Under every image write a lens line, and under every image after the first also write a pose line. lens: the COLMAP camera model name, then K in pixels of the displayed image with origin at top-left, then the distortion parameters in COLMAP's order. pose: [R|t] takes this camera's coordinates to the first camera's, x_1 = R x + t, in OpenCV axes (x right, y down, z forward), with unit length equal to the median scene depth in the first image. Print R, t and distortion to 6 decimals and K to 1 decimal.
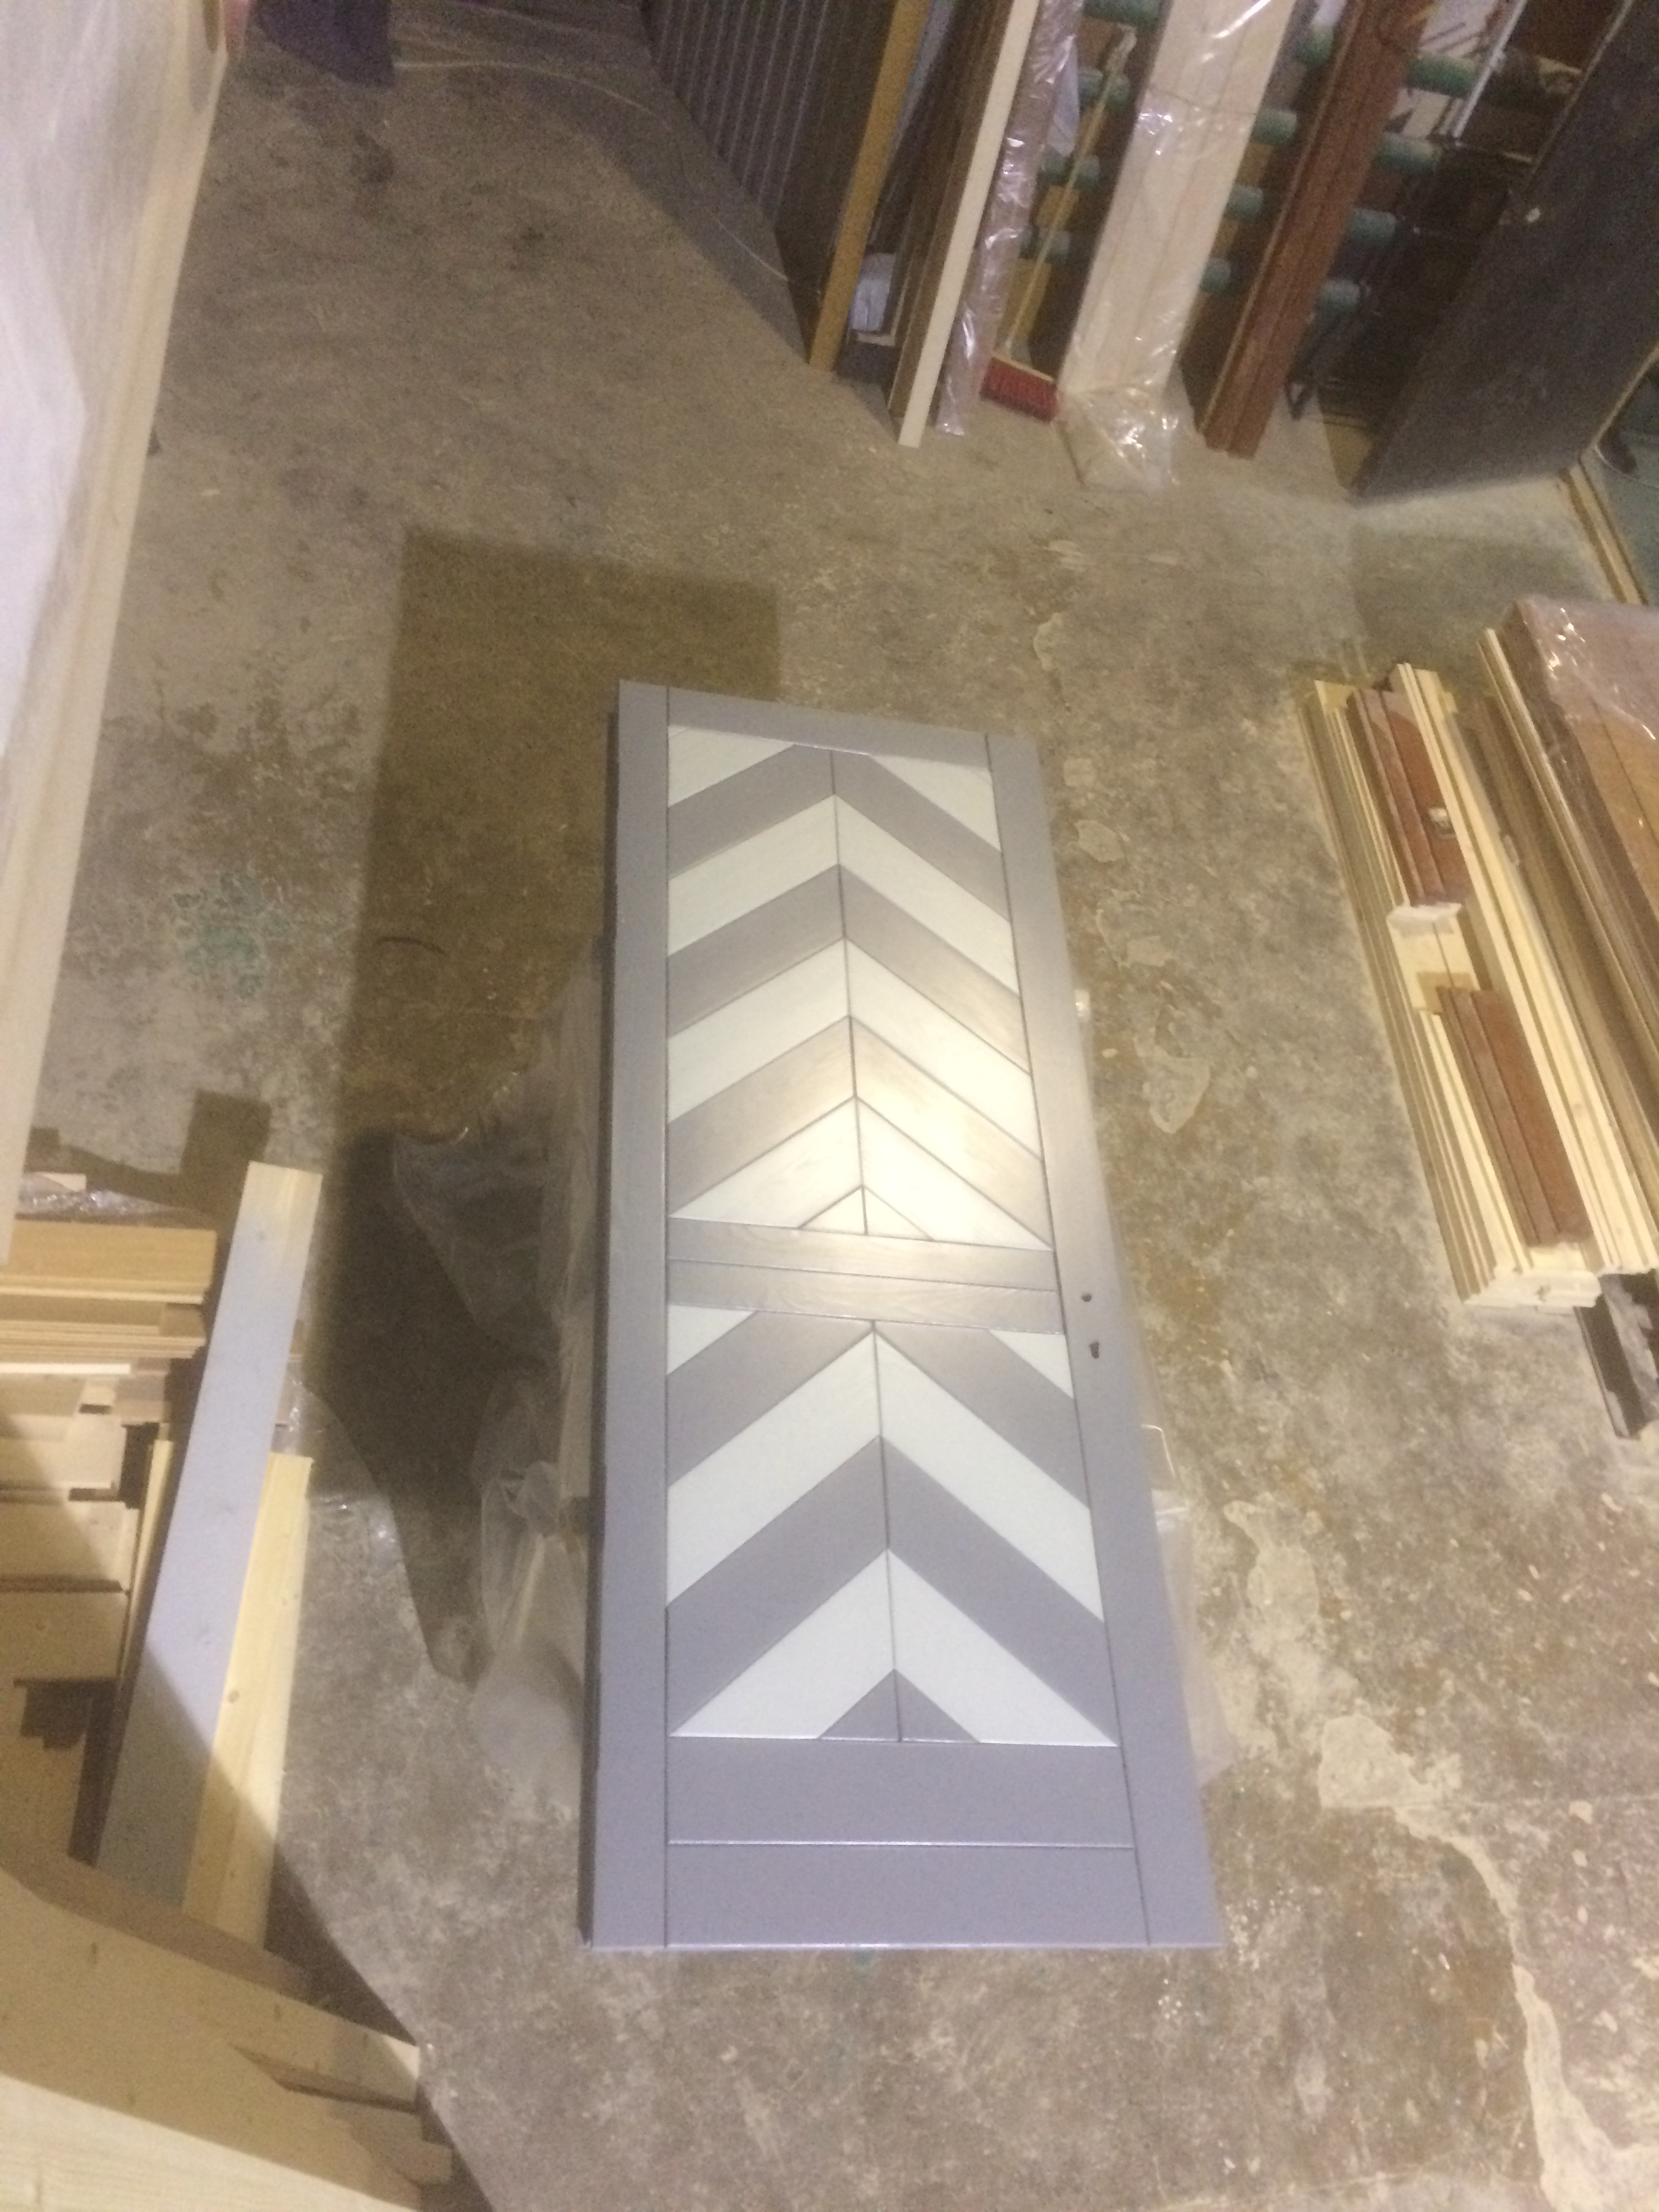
lens RADIAL K [[1882.6, 0, 825.4], [0, 1882.6, 1103.7], [0, 0, 1]] dist [0.076731, -0.077120]
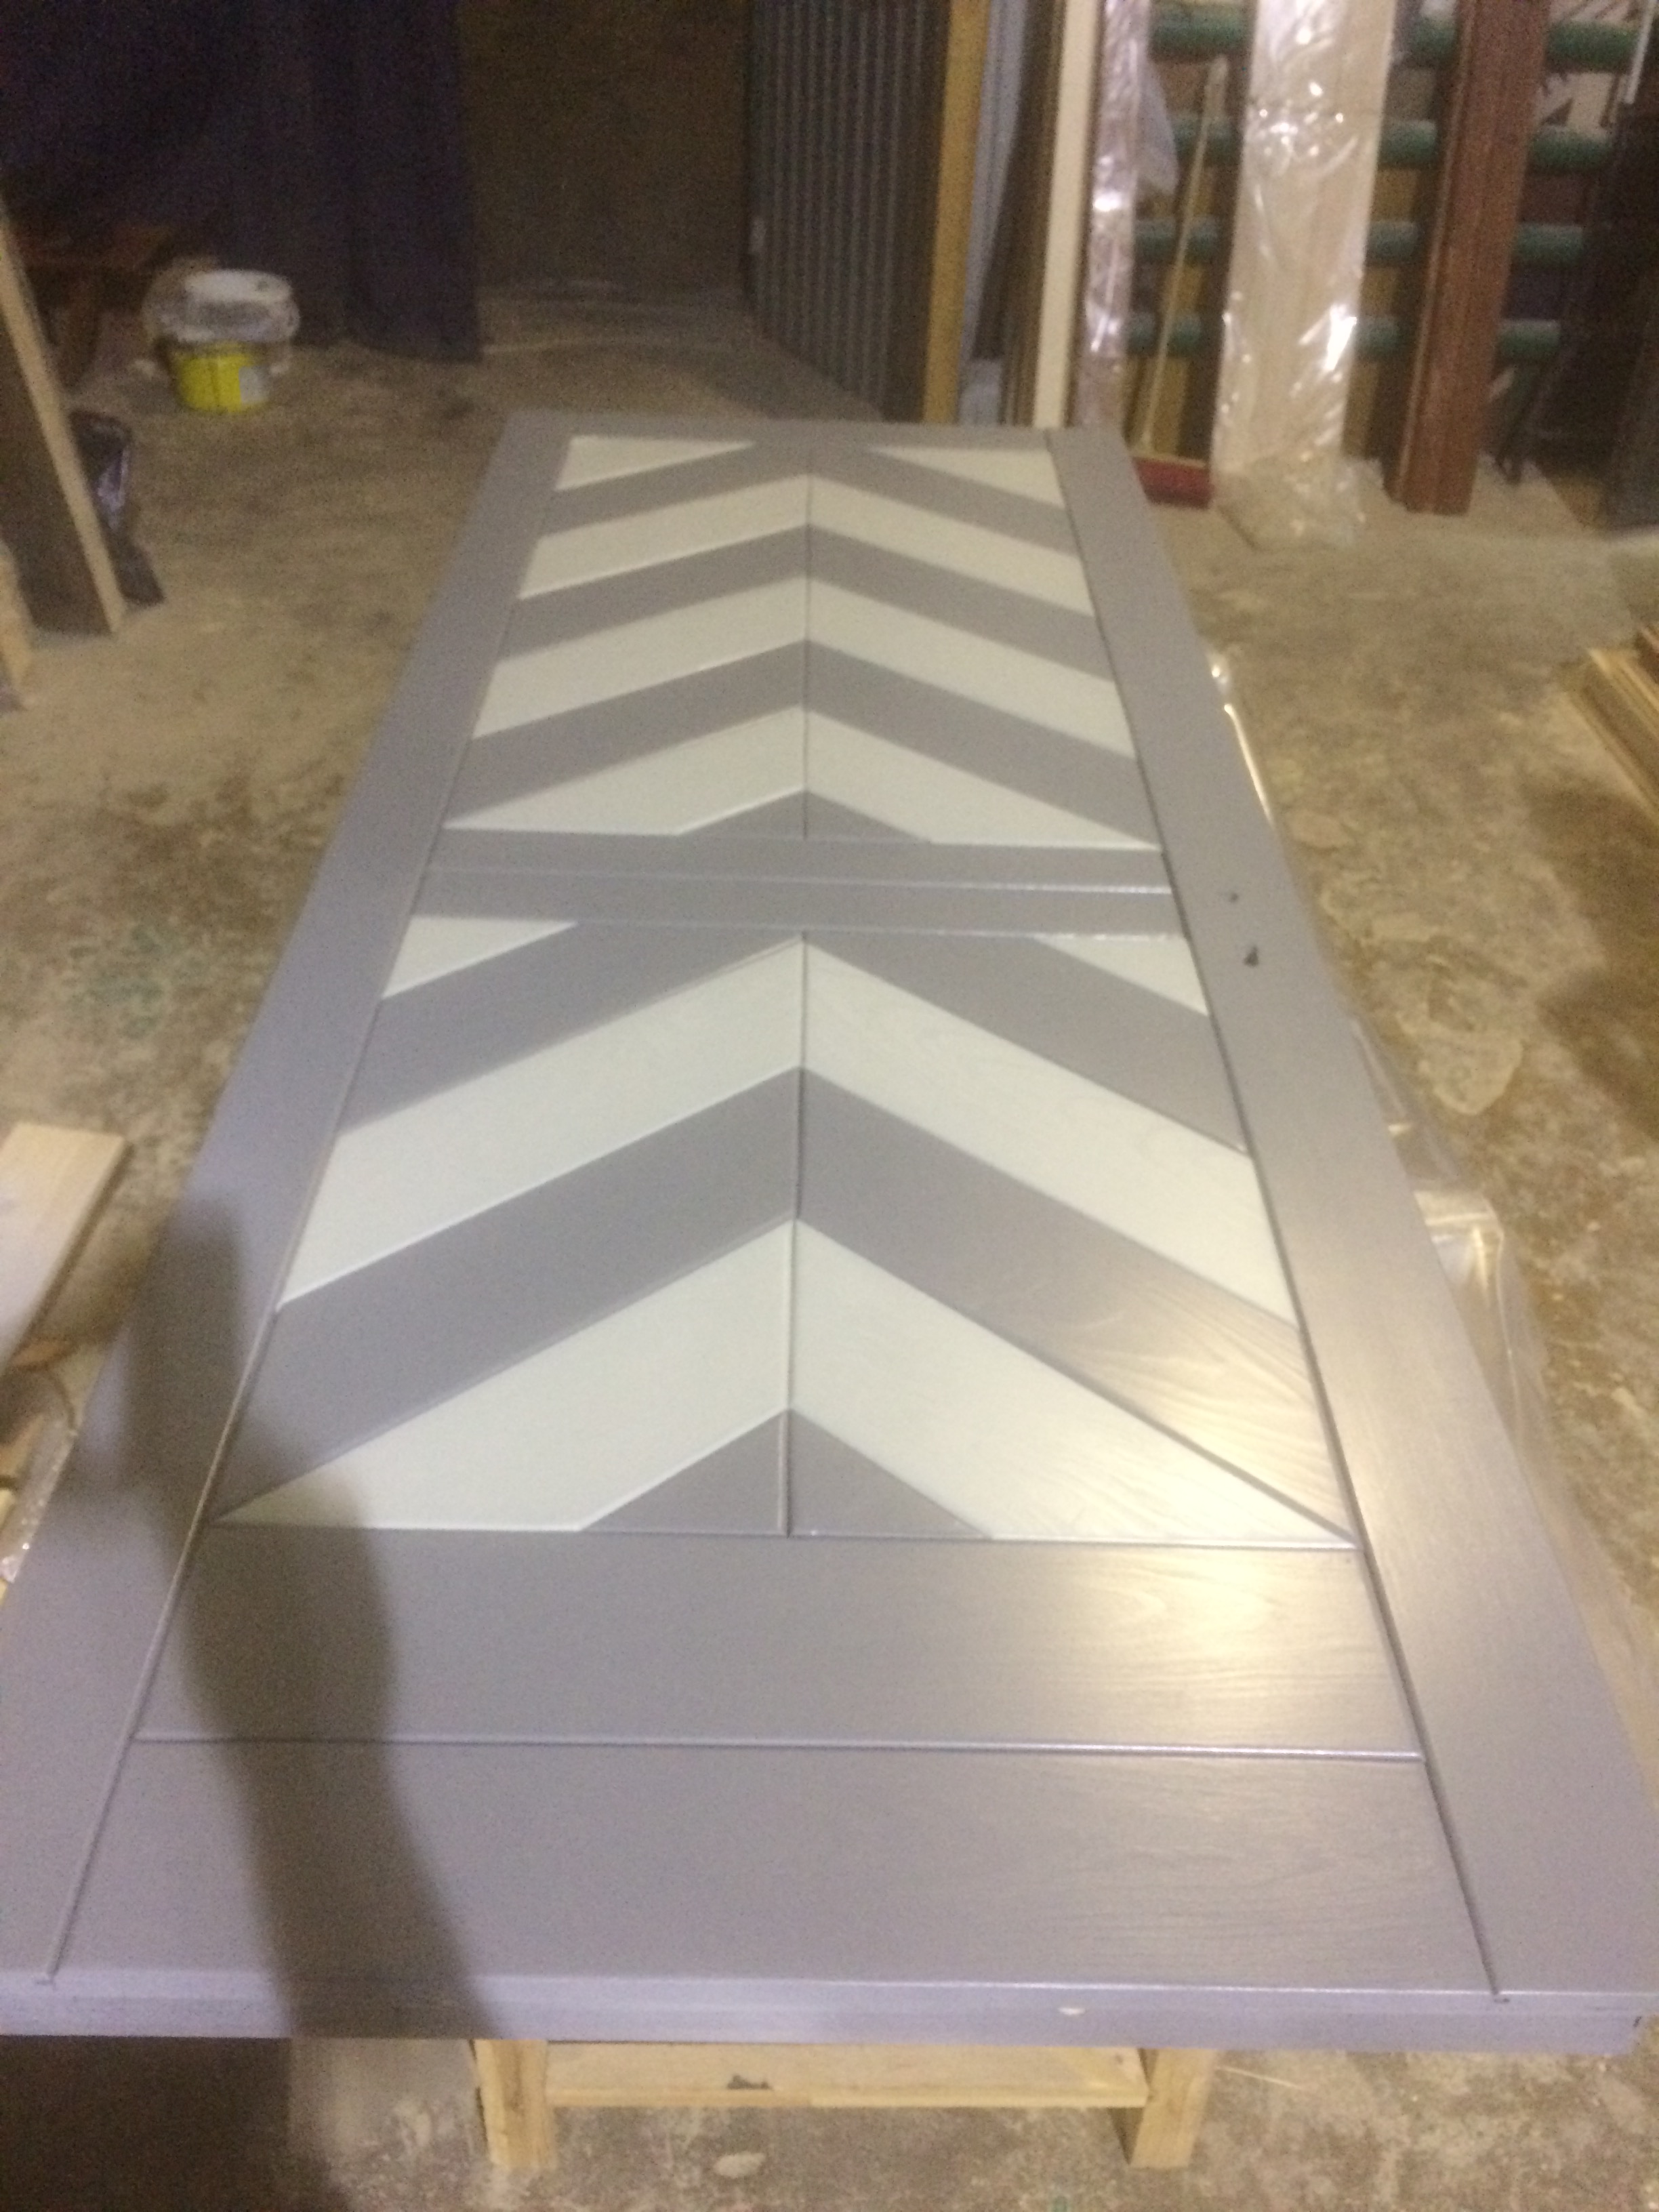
lens RADIAL K [[1882.6, 0, 845.7], [0, 1882.6, 1134.9], [0, 0, 1]] dist [0.076731, -0.077120]
pose [[0.977768, -0.137186, -0.158586, 0.065963], [0.079951, 0.943063, -0.322861, 0.199951], [0.193849, 0.303004, 0.933066, 0.307263]]
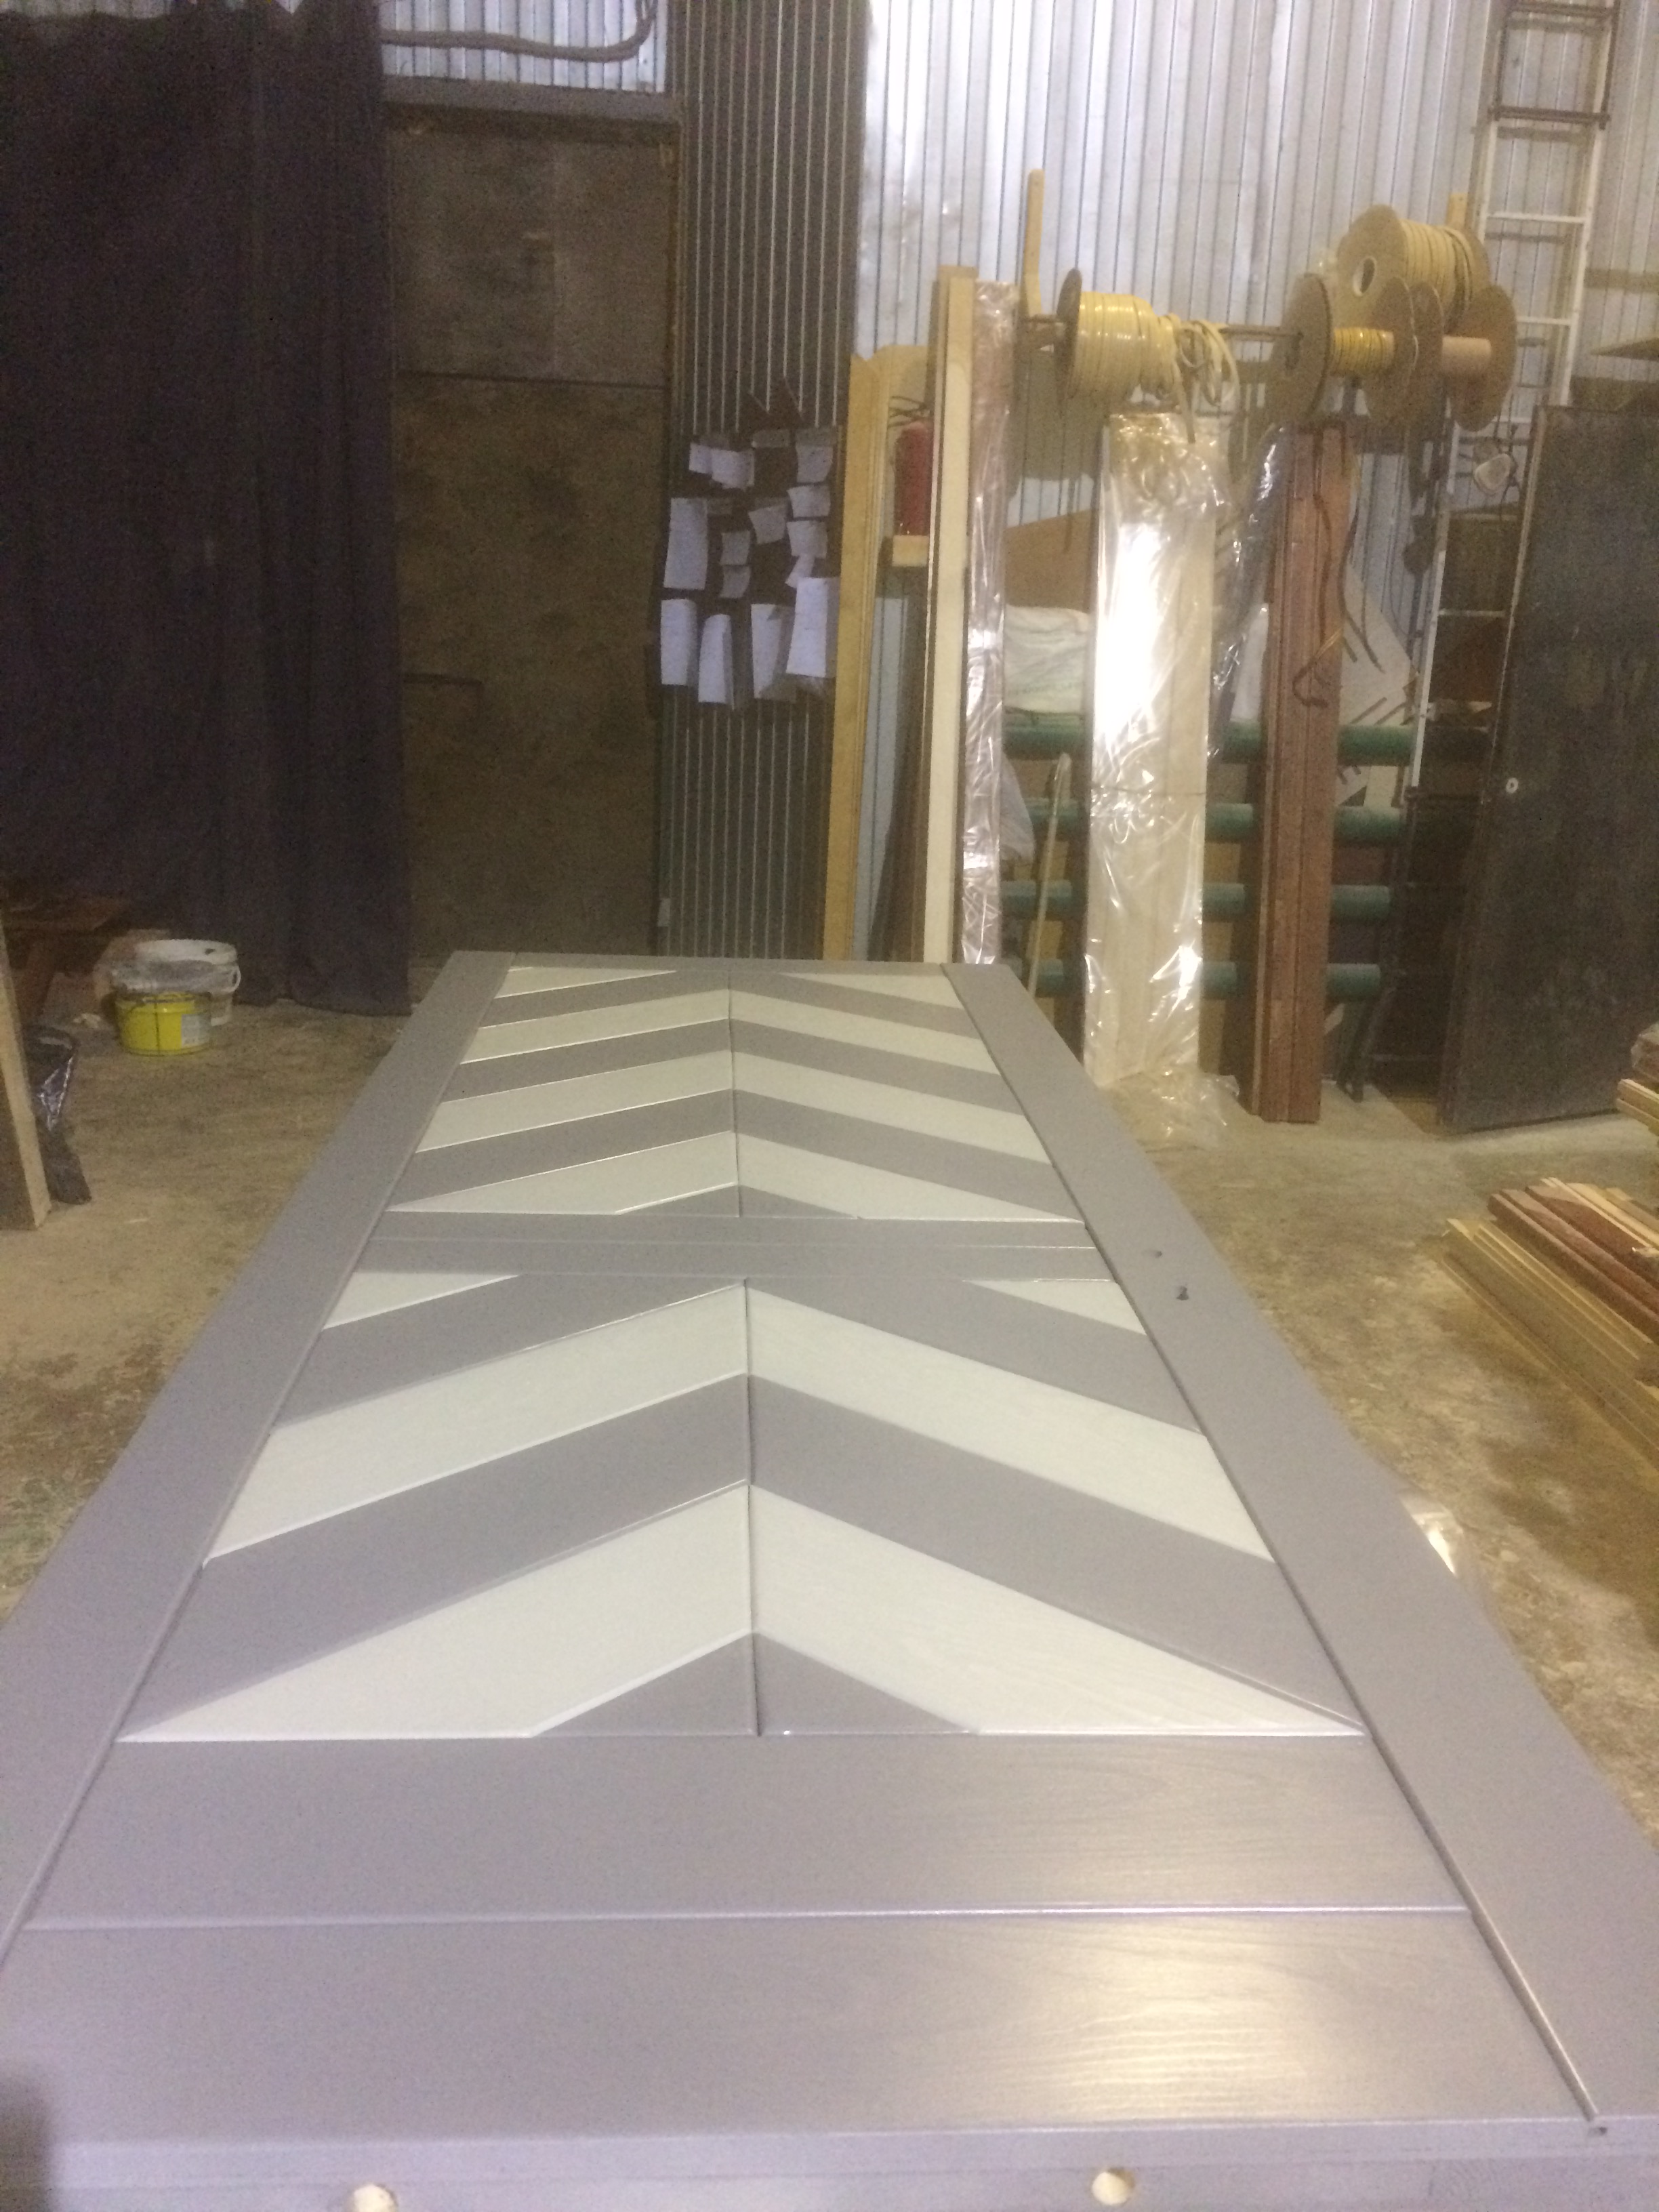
lens RADIAL K [[1882.6, 0, 838.3], [0, 1882.6, 1158.2], [0, 0, 1]] dist [0.076731, -0.077120]
pose [[0.979736, -0.194485, -0.047891, 0.049212], [0.123204, 0.773684, -0.621477, 0.249700], [0.157921, 0.602983, 0.781967, 0.328565]]
